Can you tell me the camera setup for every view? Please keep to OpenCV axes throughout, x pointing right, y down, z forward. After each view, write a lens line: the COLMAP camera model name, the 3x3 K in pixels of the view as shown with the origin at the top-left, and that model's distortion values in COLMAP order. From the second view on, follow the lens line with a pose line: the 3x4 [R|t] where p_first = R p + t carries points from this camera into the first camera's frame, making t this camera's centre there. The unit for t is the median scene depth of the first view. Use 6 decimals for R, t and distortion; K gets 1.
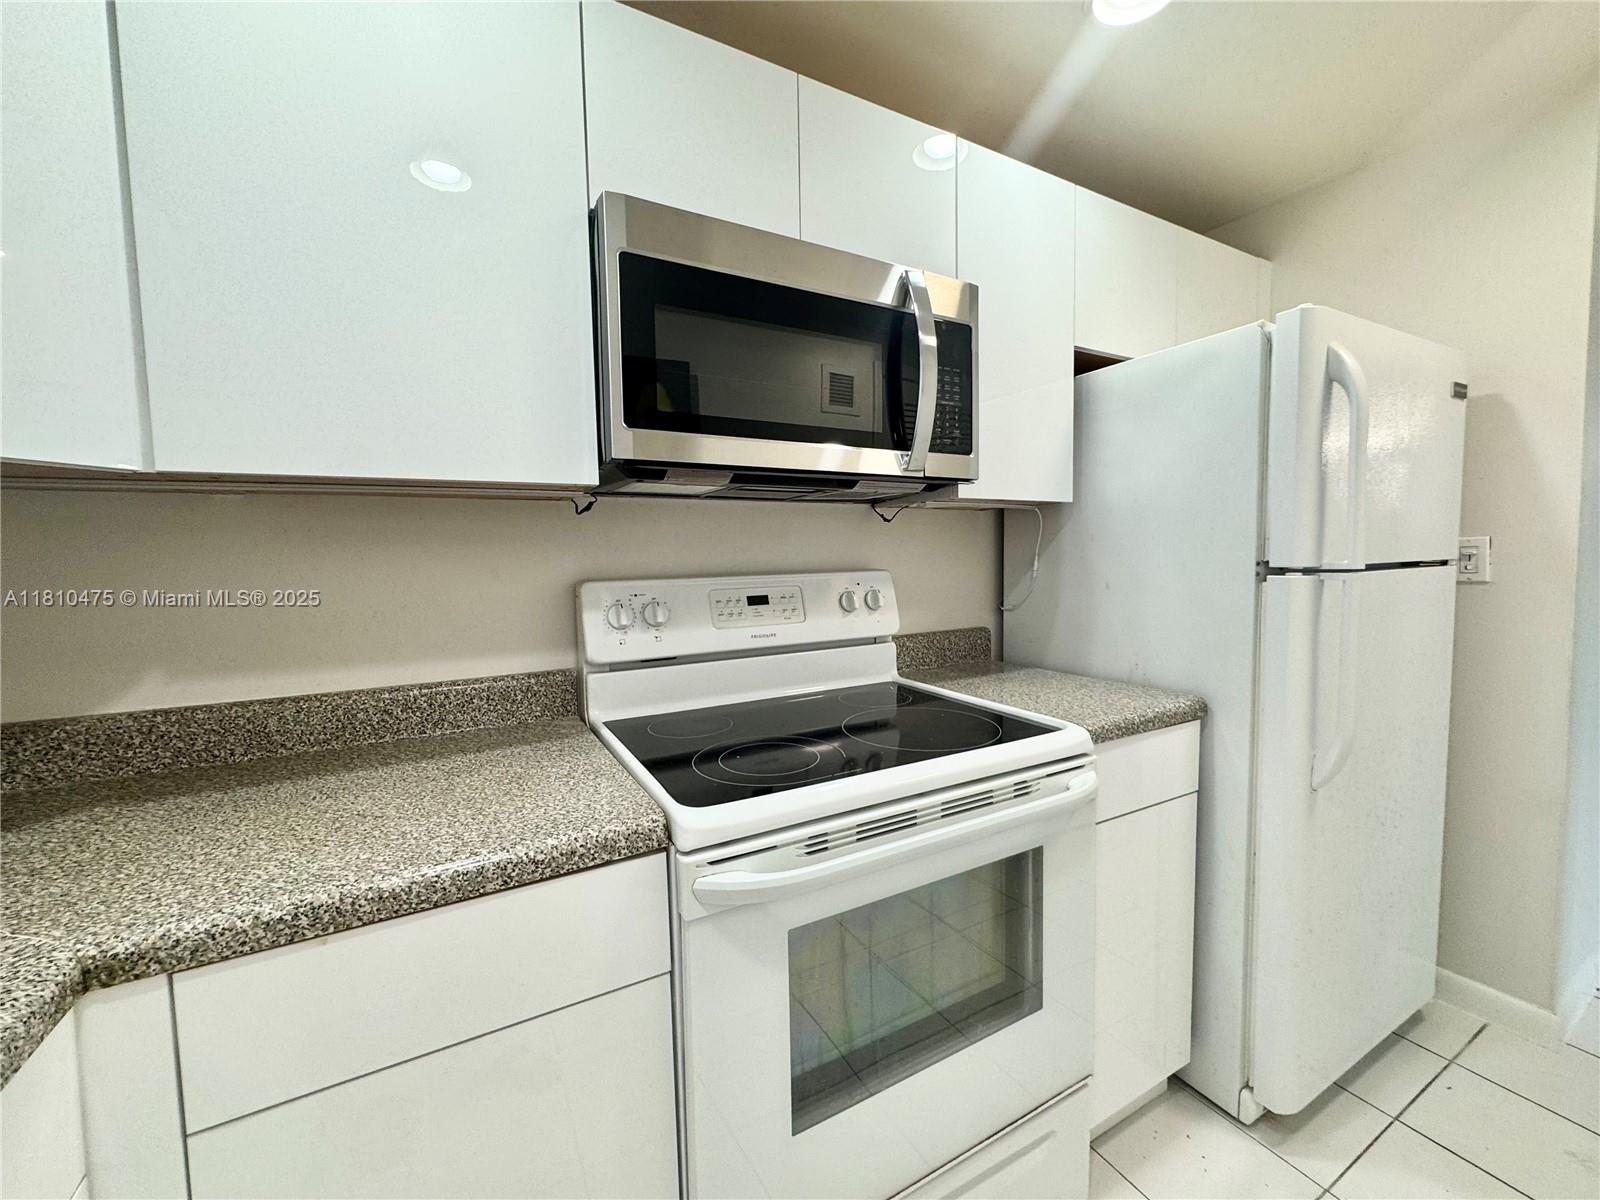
lens RADIAL K [[629.1, 0, 800.0], [0, 629.1, 600.0], [0, 0, 1]] dist [-0.001446, -0.000050]
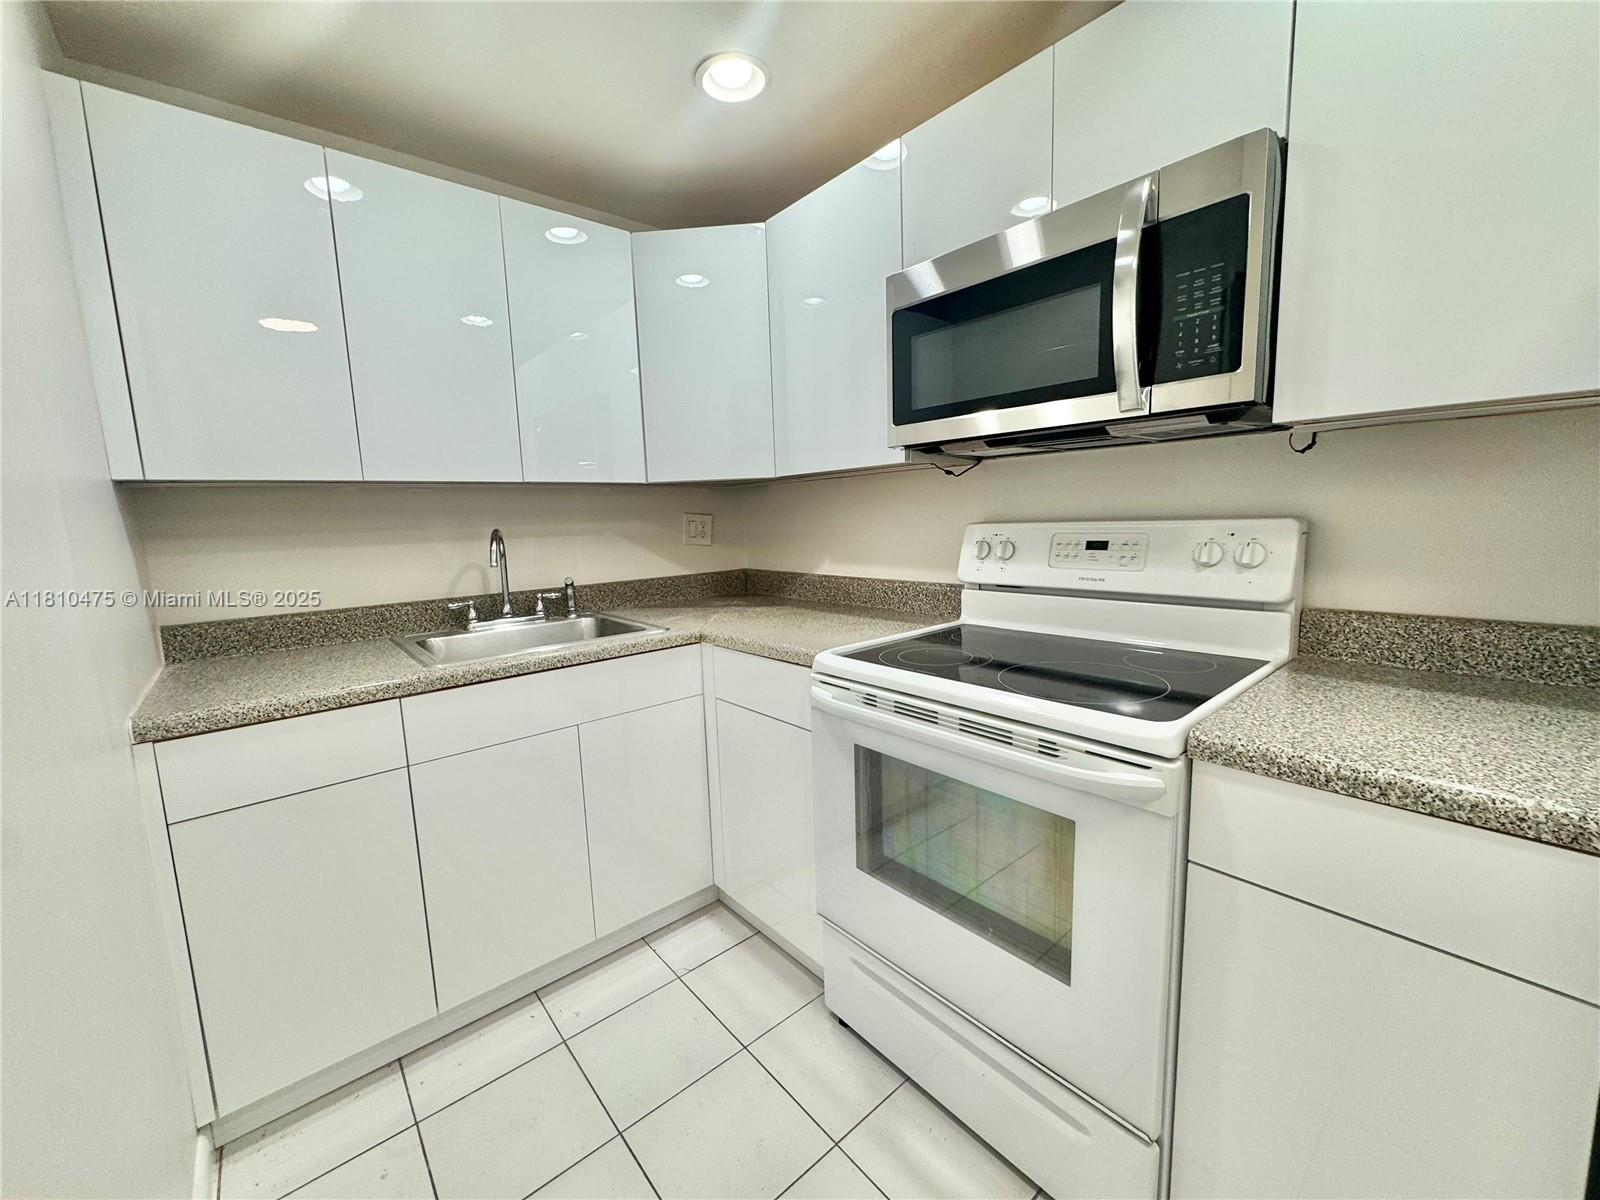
lens RADIAL K [[642.5, 0, 800.0], [0, 642.5, 600.0], [0, 0, 1]] dist [-0.000105, -0.000027]
pose [[0.210219, 0.144322, -0.966943, 0.984497], [-0.035439, 0.989519, 0.139987, -0.046886], [0.977012, 0.004839, 0.213131, 0.327088]]
